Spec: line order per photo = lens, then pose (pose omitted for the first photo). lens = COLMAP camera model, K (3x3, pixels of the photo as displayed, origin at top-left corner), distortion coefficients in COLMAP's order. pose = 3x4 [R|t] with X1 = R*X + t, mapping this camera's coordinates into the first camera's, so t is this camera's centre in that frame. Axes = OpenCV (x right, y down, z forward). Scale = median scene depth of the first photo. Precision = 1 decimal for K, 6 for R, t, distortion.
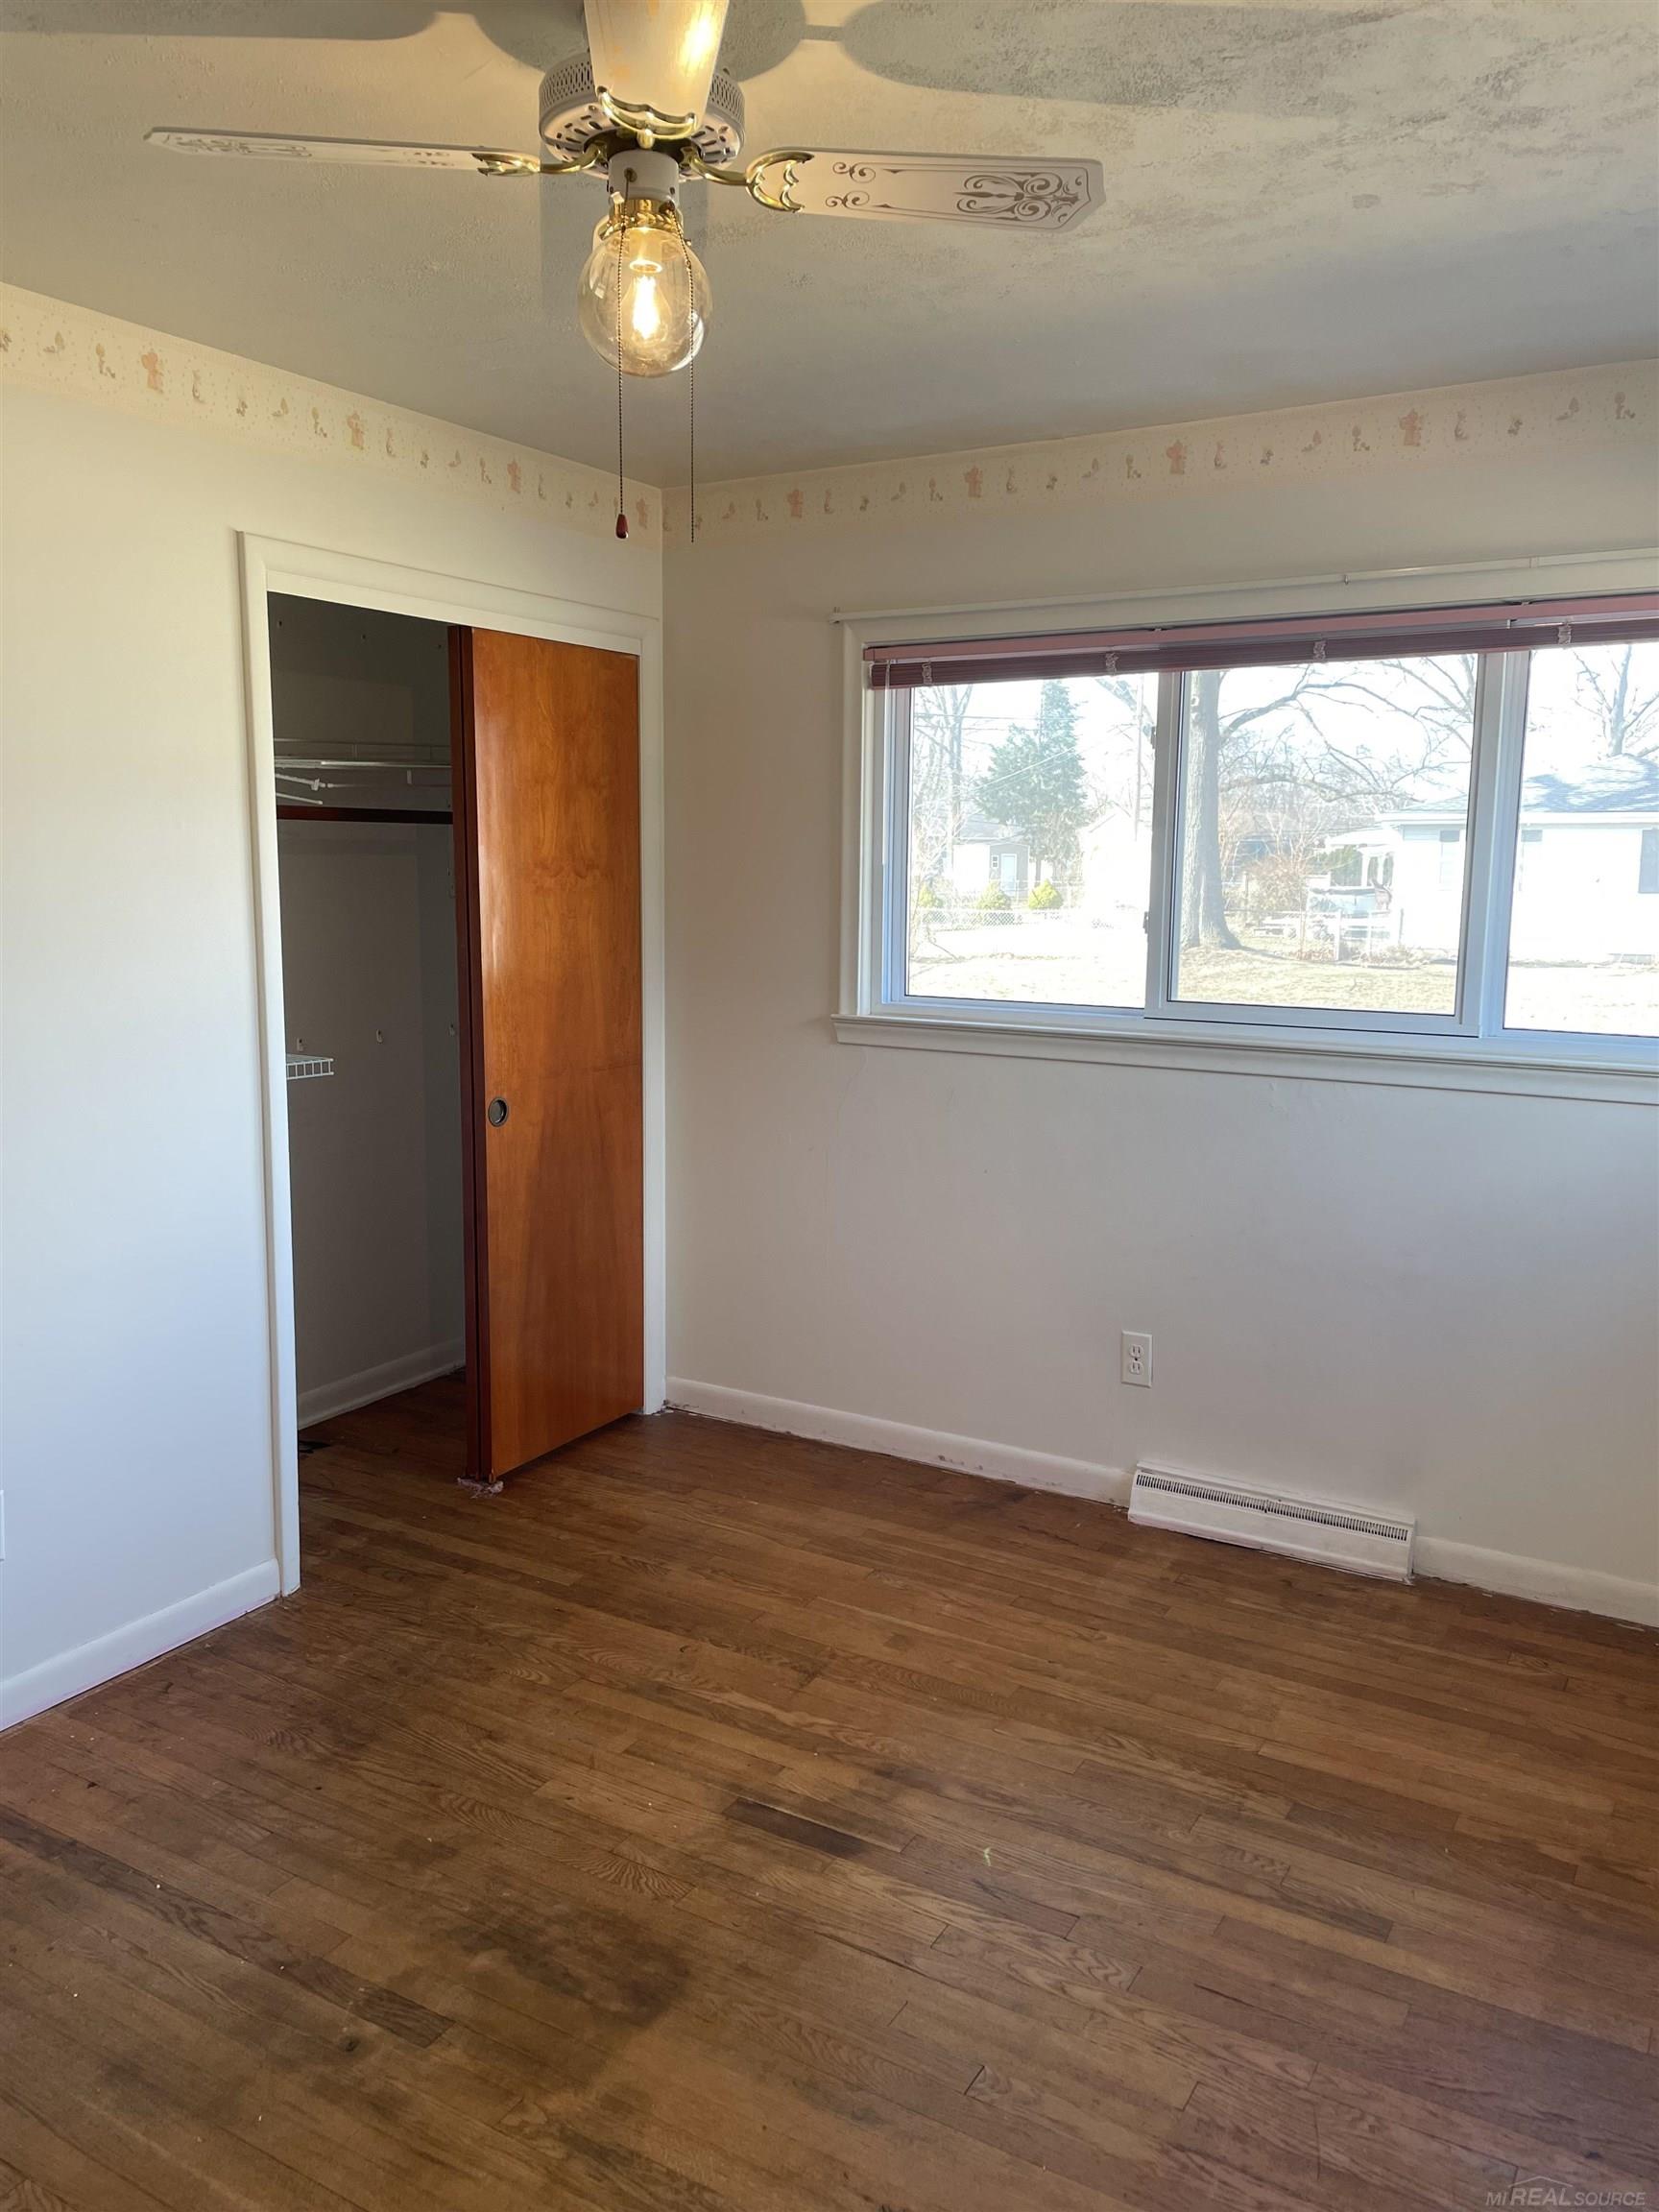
lens RADIAL K [[1678.3, 0, 821.8], [0, 1678.3, 1097.4], [0, 0, 1]] dist [0.043933, -0.042388]
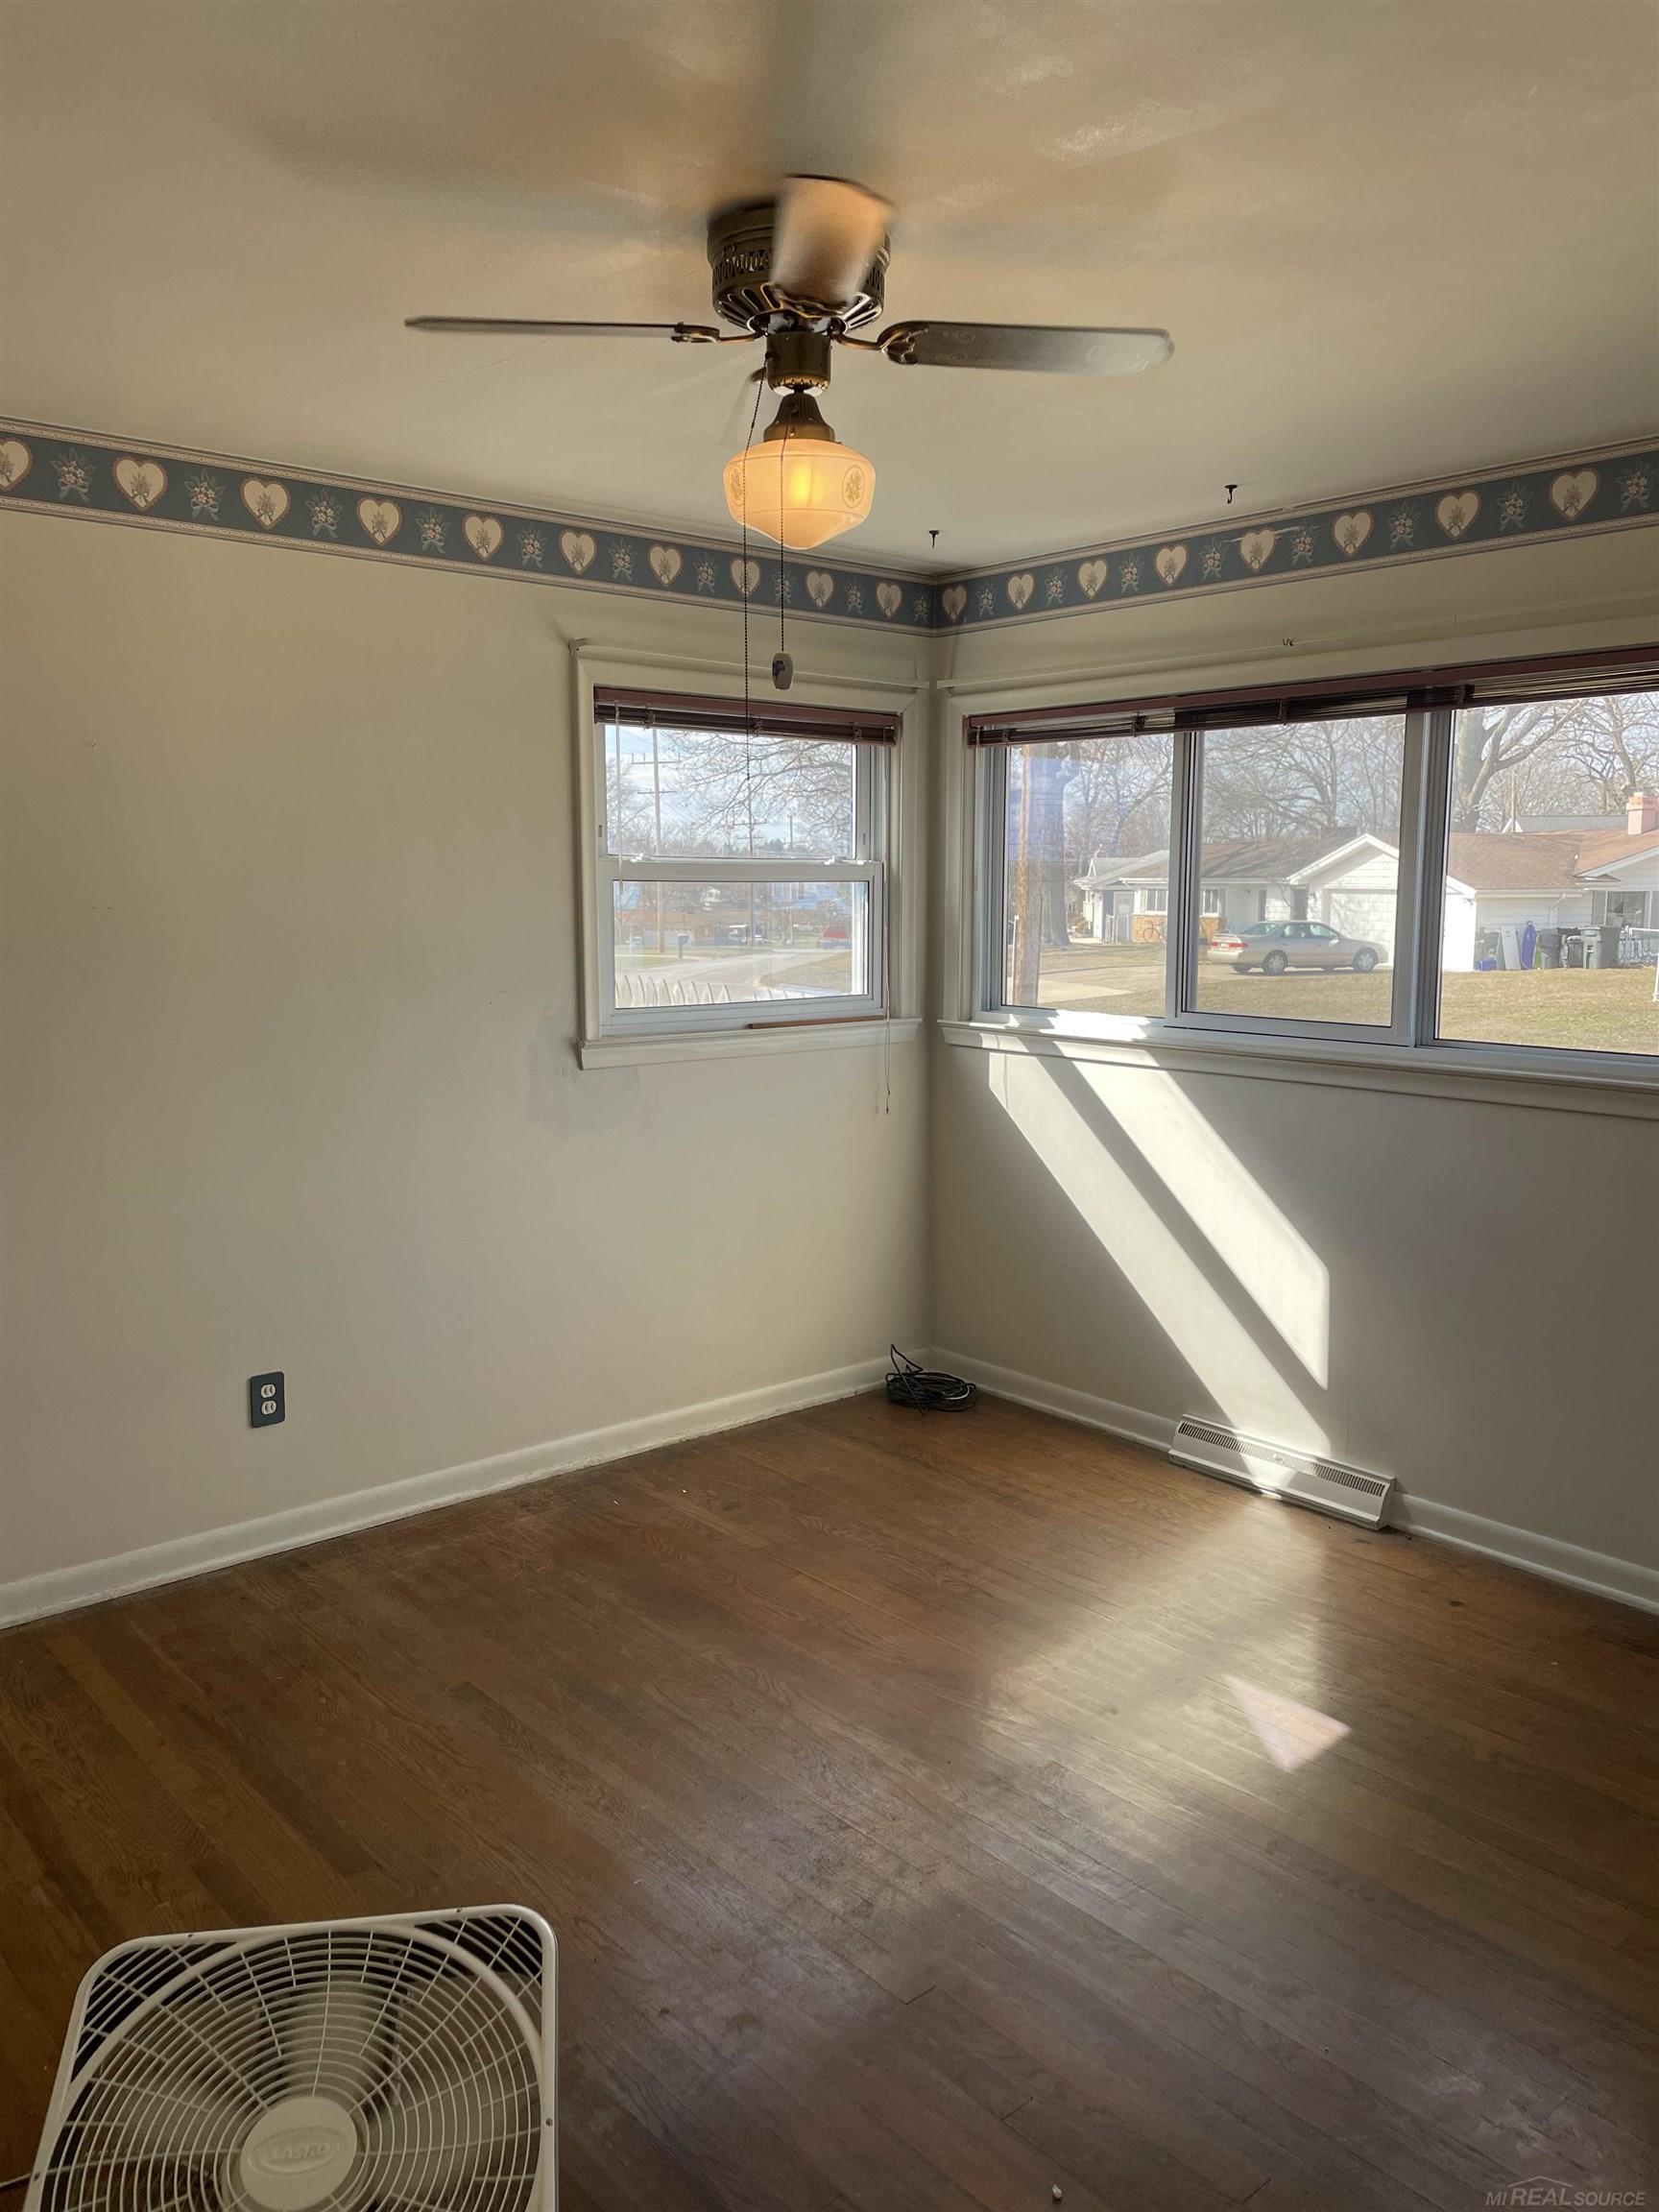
lens RADIAL K [[1678.3, 0, 839.6], [0, 1678.3, 1104.3], [0, 0, 1]] dist [0.043933, -0.042388]
pose [[0.956168, 0.042006, -0.289790, 0.327595], [-0.044029, 0.999030, -0.000463, 0.018976], [0.289489, 0.013202, 0.957090, -0.194970]]
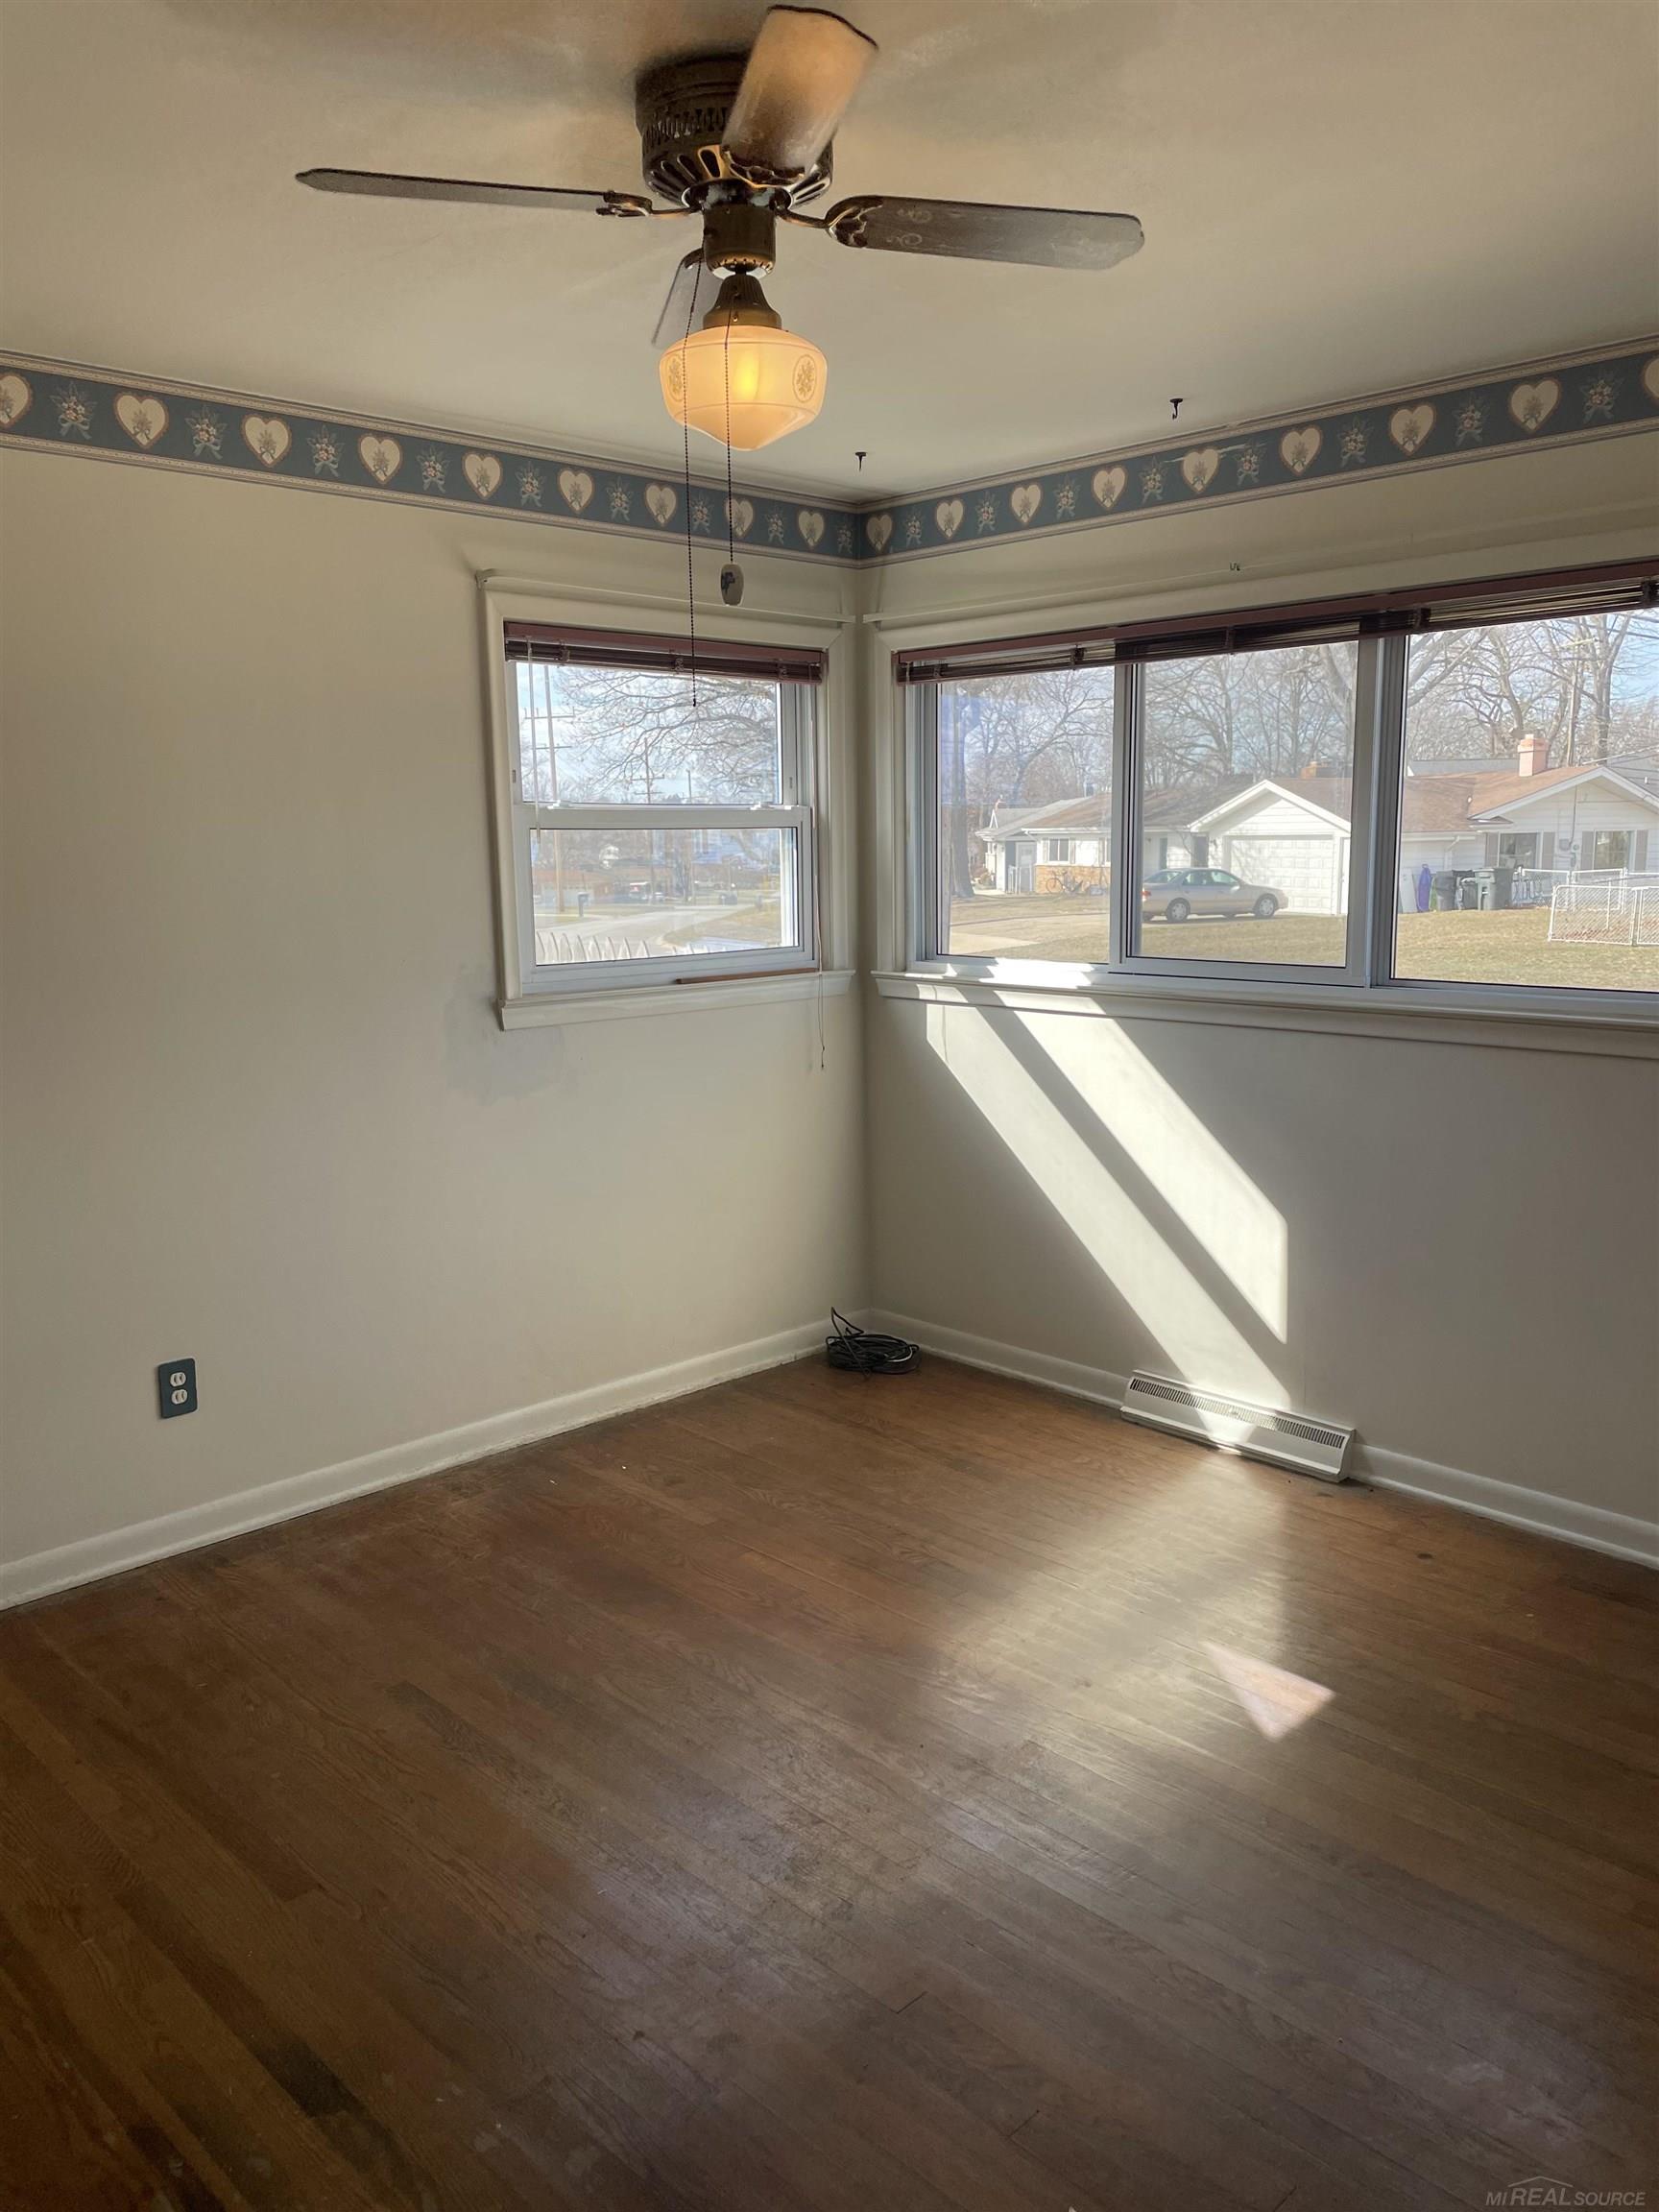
lens RADIAL K [[1678.3, 0, 831.6], [0, 1678.3, 1114.3], [0, 0, 1]] dist [0.043933, -0.042388]
pose [[0.970628, 0.027444, -0.239017, 0.290360], [-0.020859, 0.999331, 0.030035, 0.019799], [0.239681, -0.024168, 0.970551, -0.150358]]
